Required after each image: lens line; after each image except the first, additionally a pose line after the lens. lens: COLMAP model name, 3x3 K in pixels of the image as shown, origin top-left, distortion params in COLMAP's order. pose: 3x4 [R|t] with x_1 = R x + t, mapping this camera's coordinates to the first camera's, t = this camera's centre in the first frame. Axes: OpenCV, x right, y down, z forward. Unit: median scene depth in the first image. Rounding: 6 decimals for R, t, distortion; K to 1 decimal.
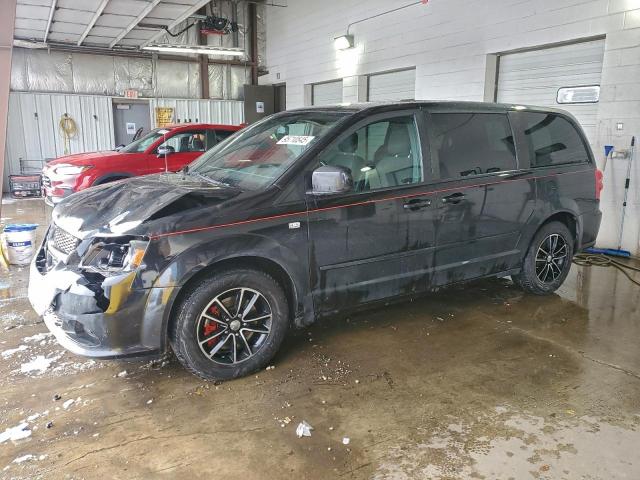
lens RADIAL K [[497.3, 0, 319.2], [0, 497.3, 231.3], [0, 0, 1]] dist [0.046982, -0.002092]
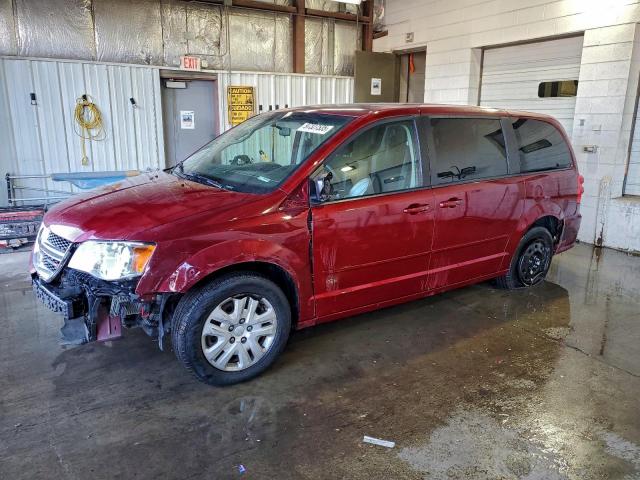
lens RADIAL K [[473.3, 0, 320.0], [0, 473.3, 240.0], [0, 0, 1]] dist [0.000550, 0.002098]
pose [[0.999620, -0.001957, 0.027498, -0.229501], [0.000453, 0.998508, 0.054597, -0.090134], [-0.027563, -0.054564, 0.998130, 0.409784]]
